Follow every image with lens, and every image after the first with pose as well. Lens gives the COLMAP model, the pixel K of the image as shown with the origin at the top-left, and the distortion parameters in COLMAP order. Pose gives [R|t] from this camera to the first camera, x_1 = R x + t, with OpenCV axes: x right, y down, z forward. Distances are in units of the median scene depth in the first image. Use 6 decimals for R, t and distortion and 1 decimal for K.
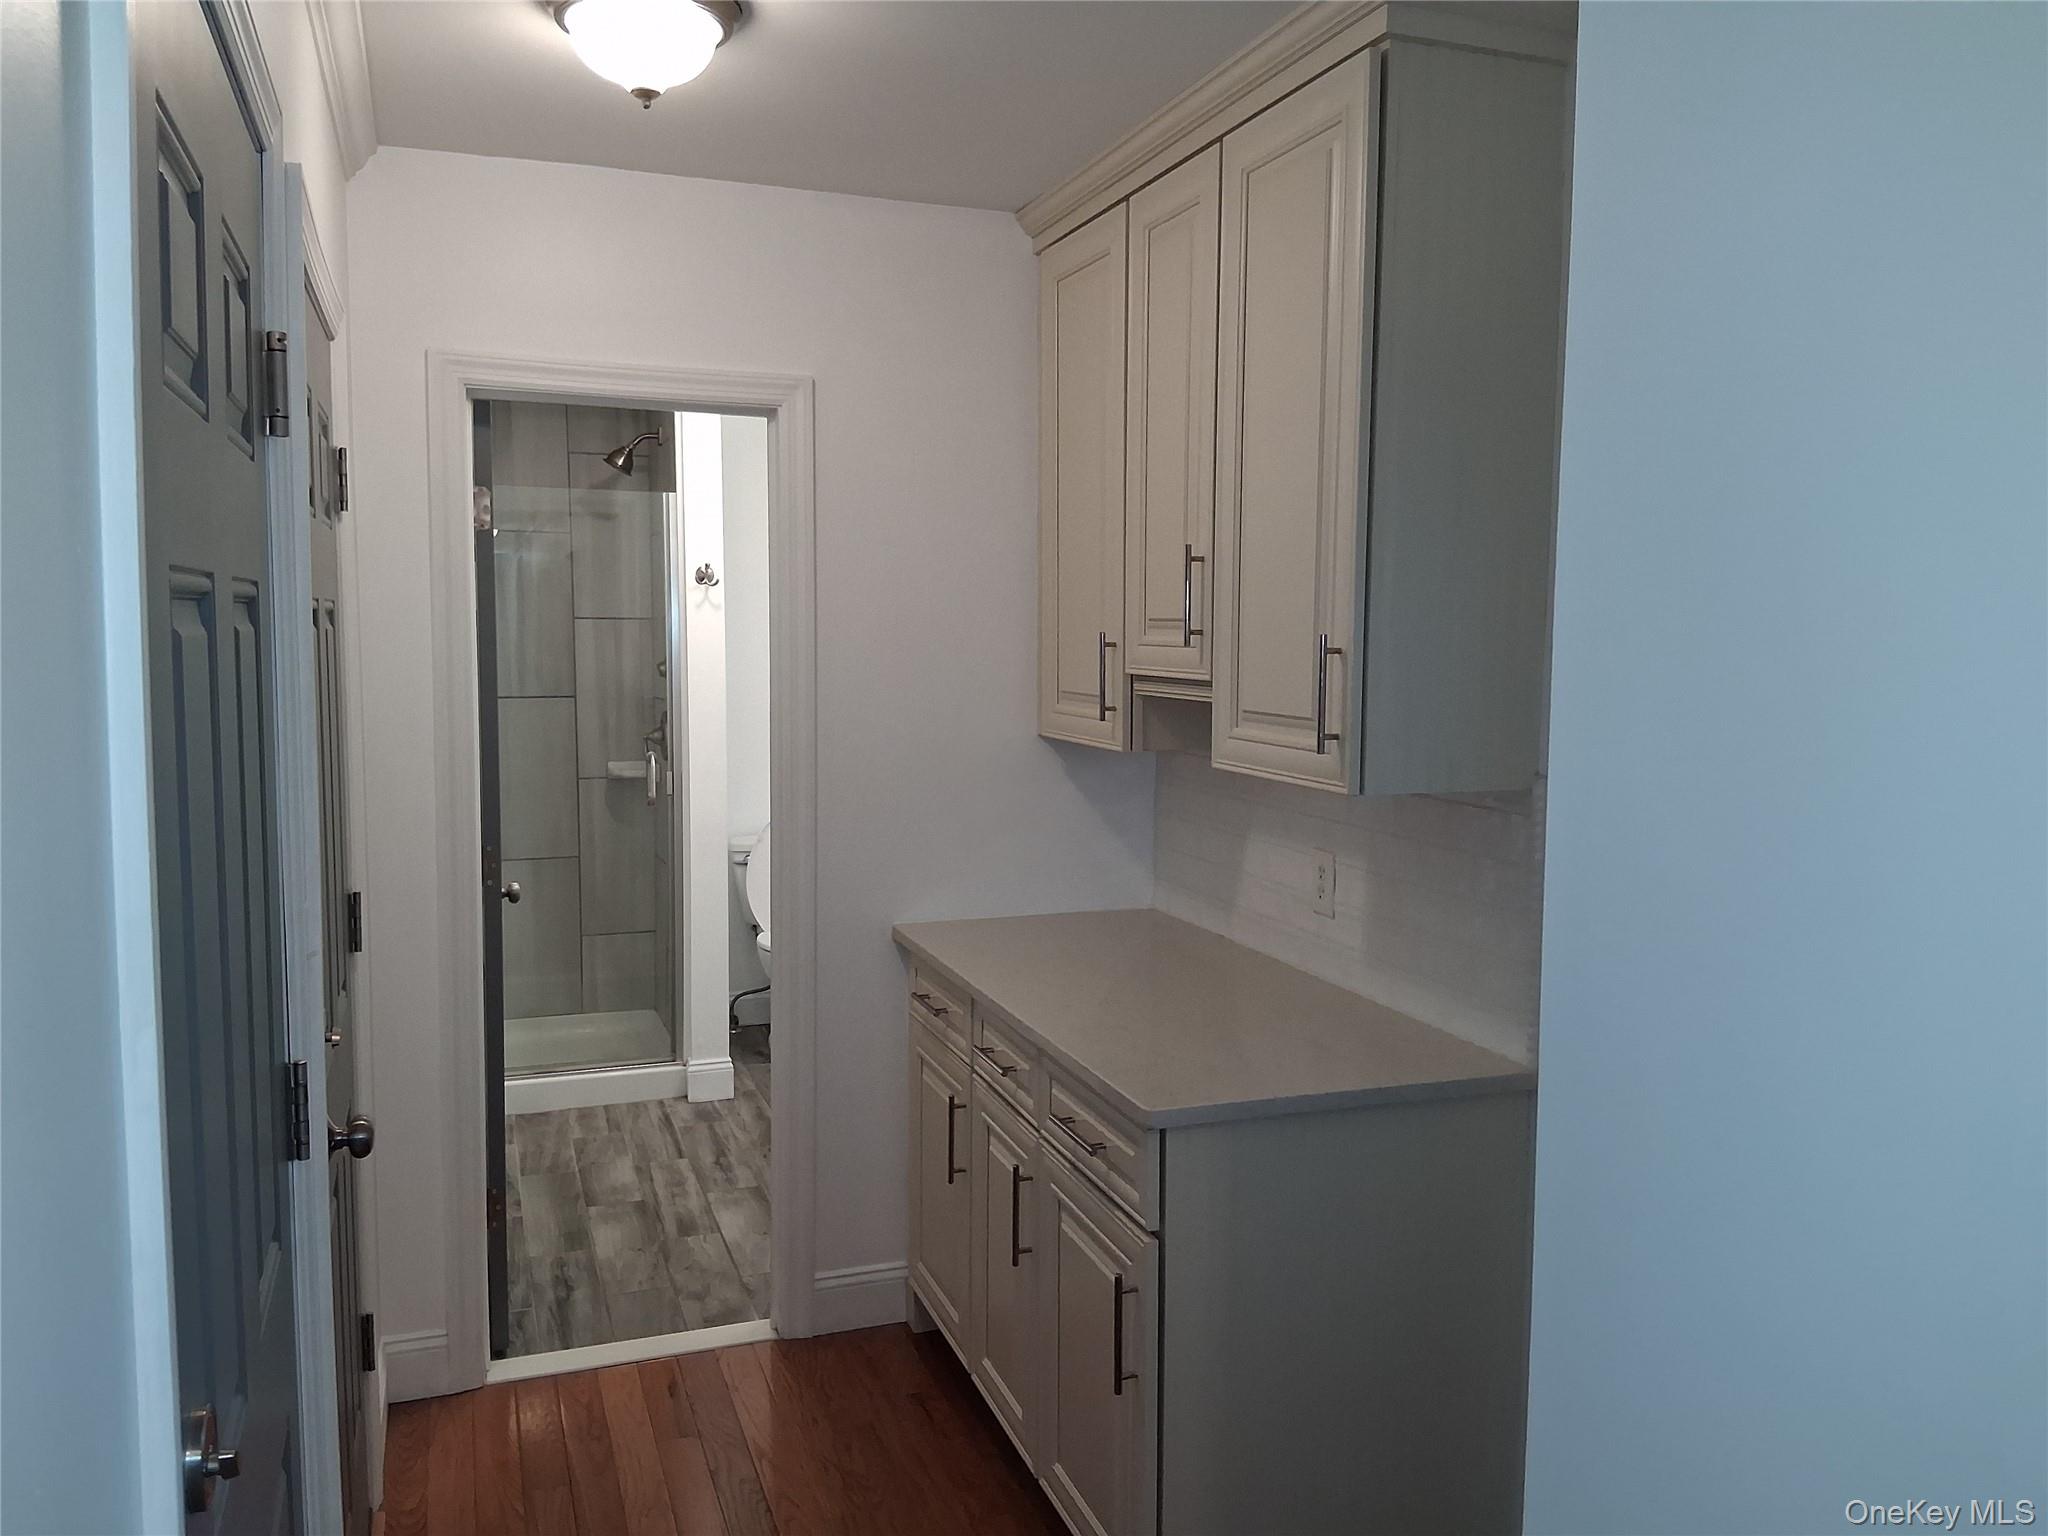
lens RADIAL K [[1546.4, 0, 1020.8], [0, 1546.4, 766.1], [0, 0, 1]] dist [-0.013225, -0.009145]
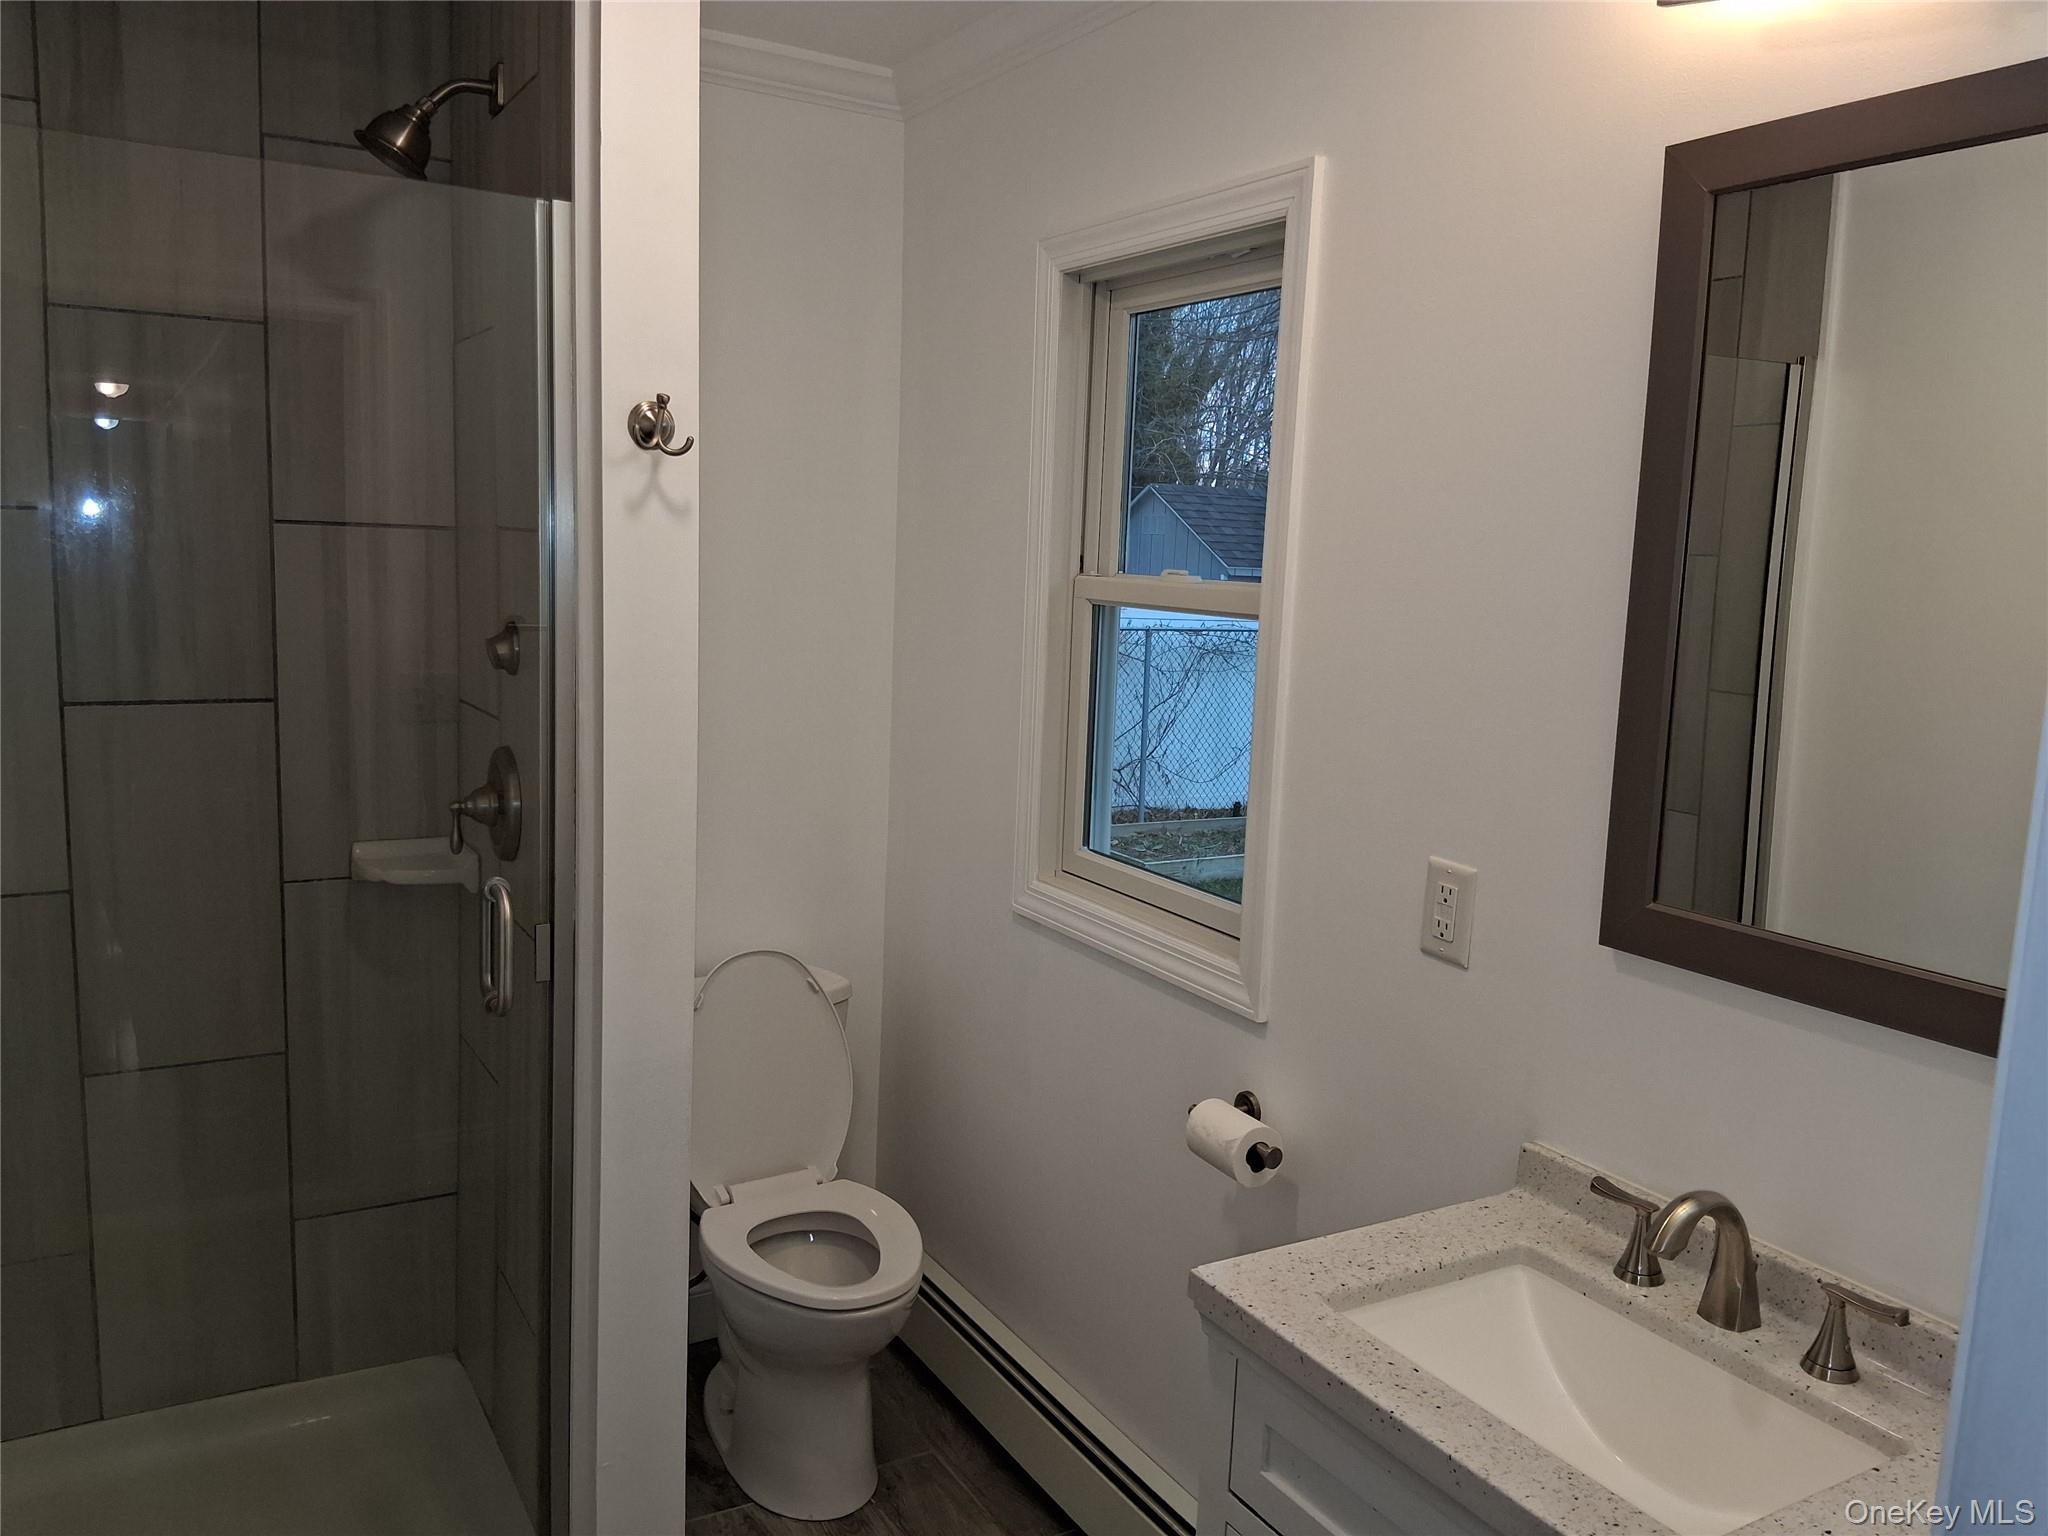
lens RADIAL K [[1546.4, 0, 1033.2], [0, 1546.4, 760.0], [0, 0, 1]] dist [-0.013225, -0.009145]
pose [[0.981171, 0.009400, 0.192911, -0.177628], [-0.019382, 0.998565, 0.049919, -0.059612], [-0.192165, -0.052718, 0.979946, 0.580005]]
